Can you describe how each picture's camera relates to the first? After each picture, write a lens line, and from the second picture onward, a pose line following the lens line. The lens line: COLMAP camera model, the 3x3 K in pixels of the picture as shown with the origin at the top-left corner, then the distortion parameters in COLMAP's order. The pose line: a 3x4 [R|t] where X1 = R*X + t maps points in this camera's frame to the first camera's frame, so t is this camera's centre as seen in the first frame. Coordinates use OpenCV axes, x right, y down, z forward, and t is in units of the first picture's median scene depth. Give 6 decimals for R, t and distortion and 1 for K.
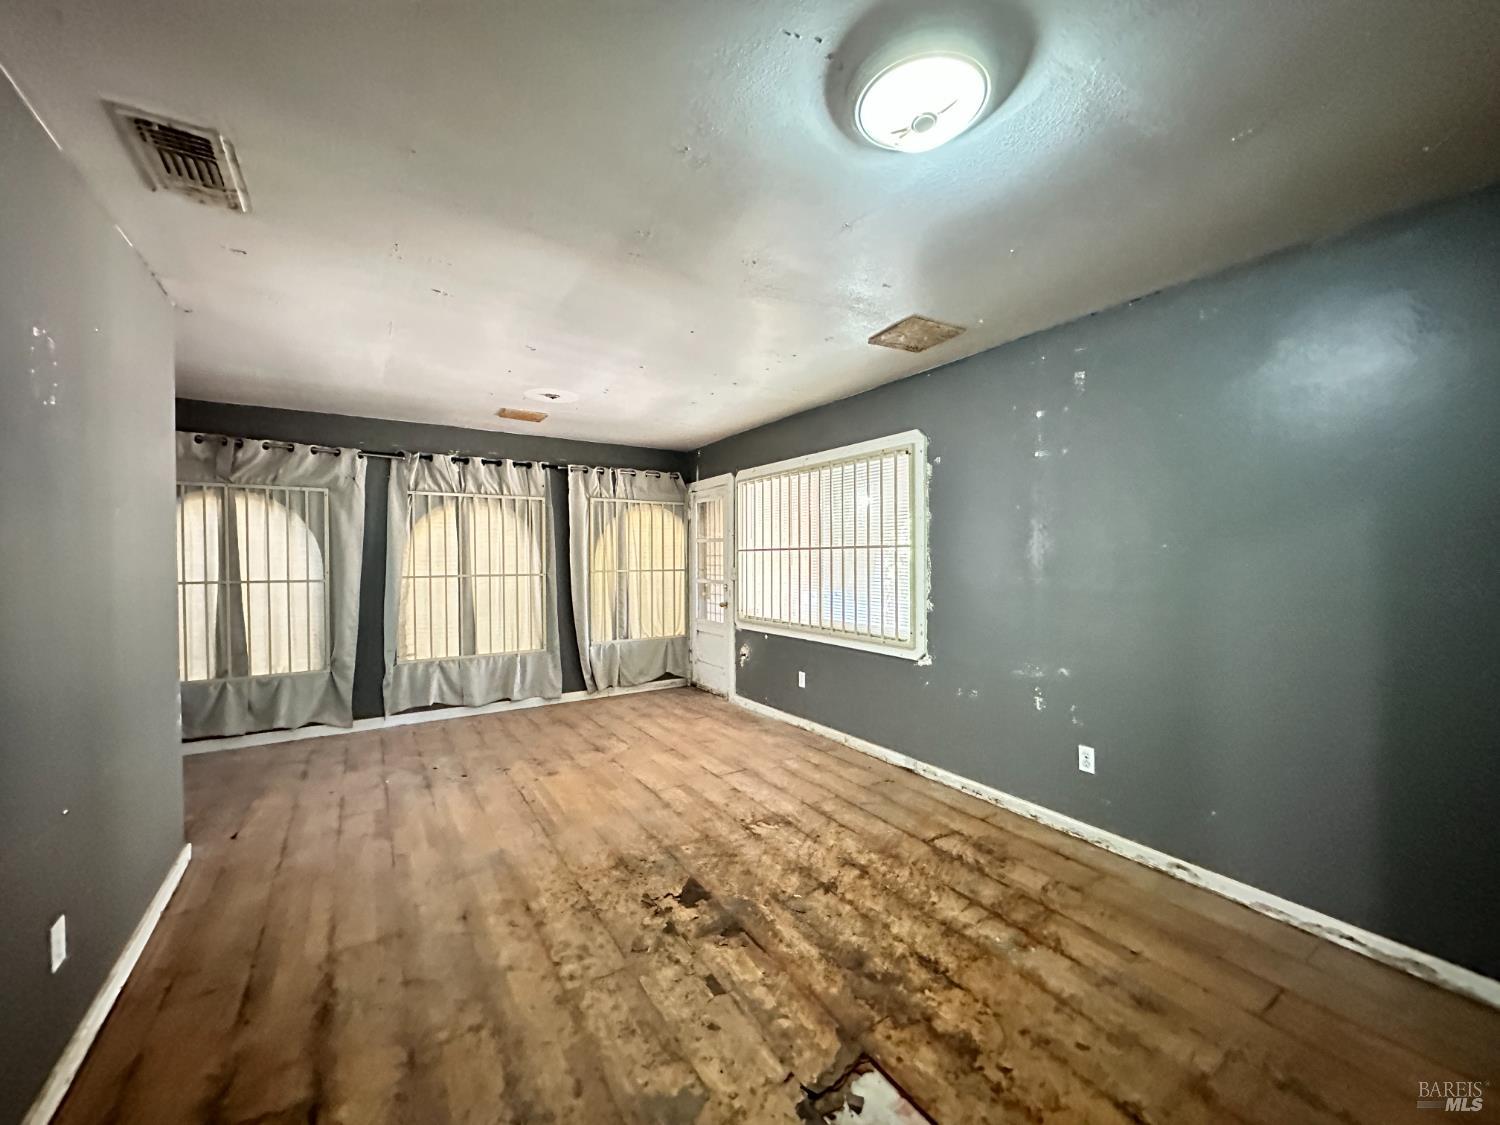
lens RADIAL K [[597.1, 0, 747.4], [0, 597.1, 563.2], [0, 0, 1]] dist [-0.004752, 0.001079]
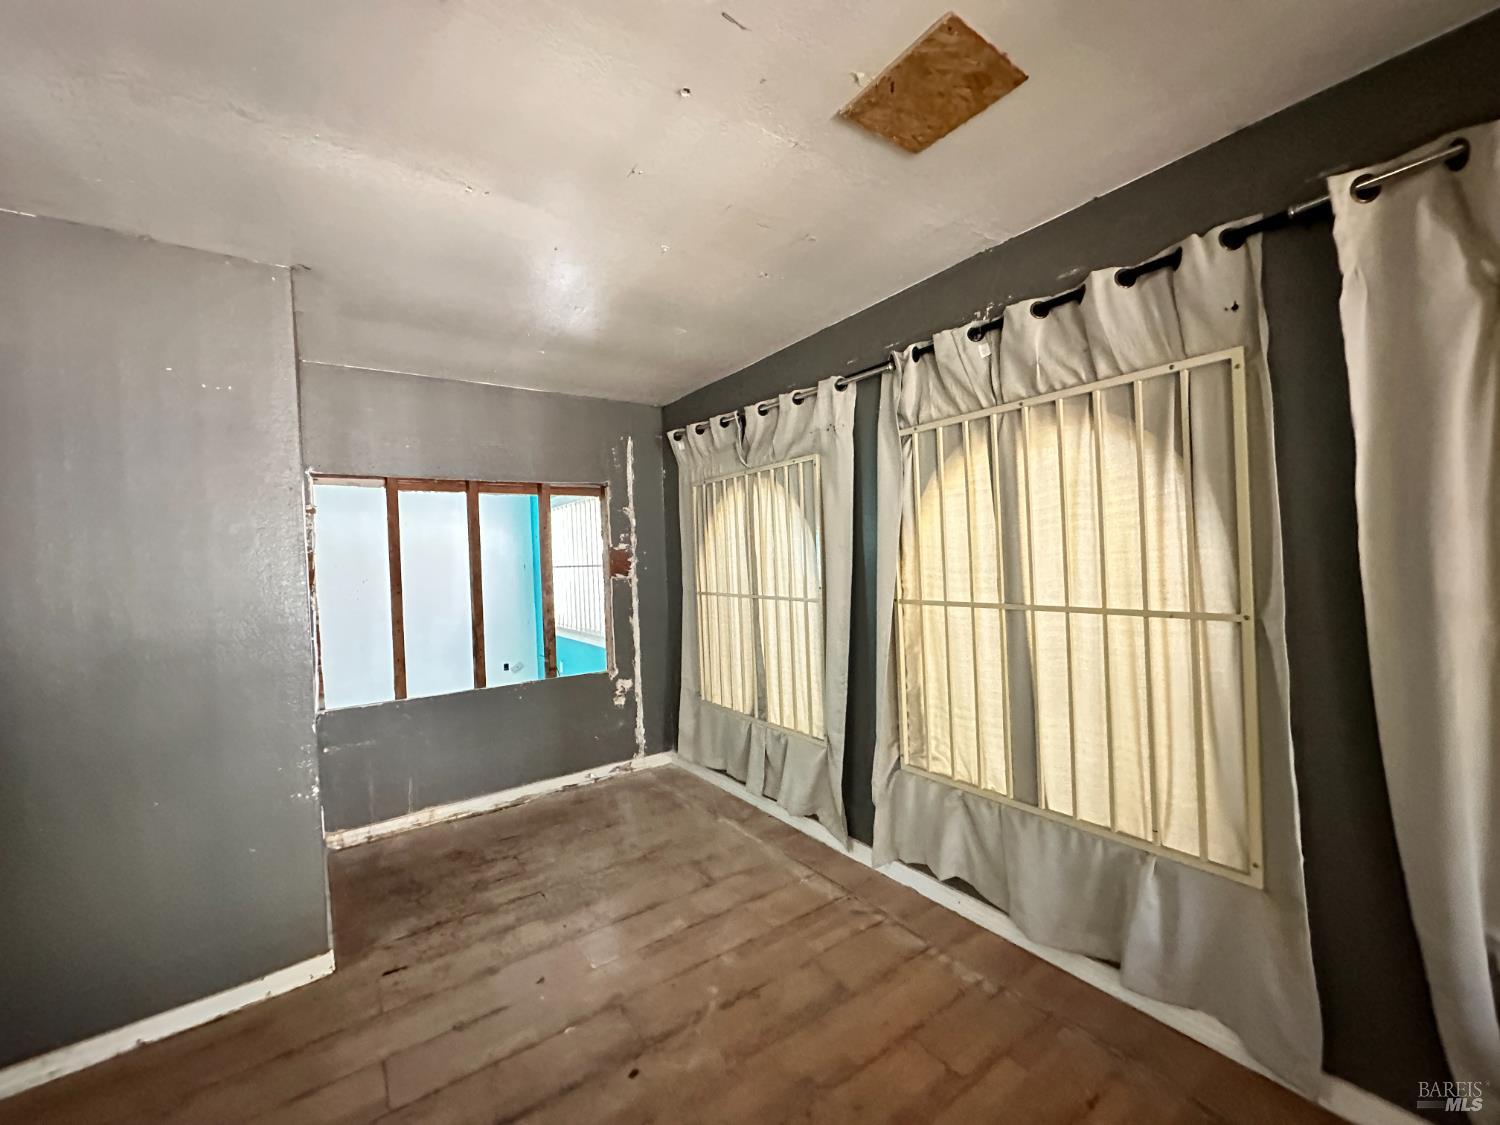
lens RADIAL K [[597.1, 0, 745.6], [0, 597.1, 561.1], [0, 0, 1]] dist [-0.004752, 0.001079]
pose [[0.044368, 0.015996, -0.998887, -0.073136], [0.034242, 0.999260, 0.017523, -0.023737], [0.998428, -0.034982, 0.043788, 0.818713]]
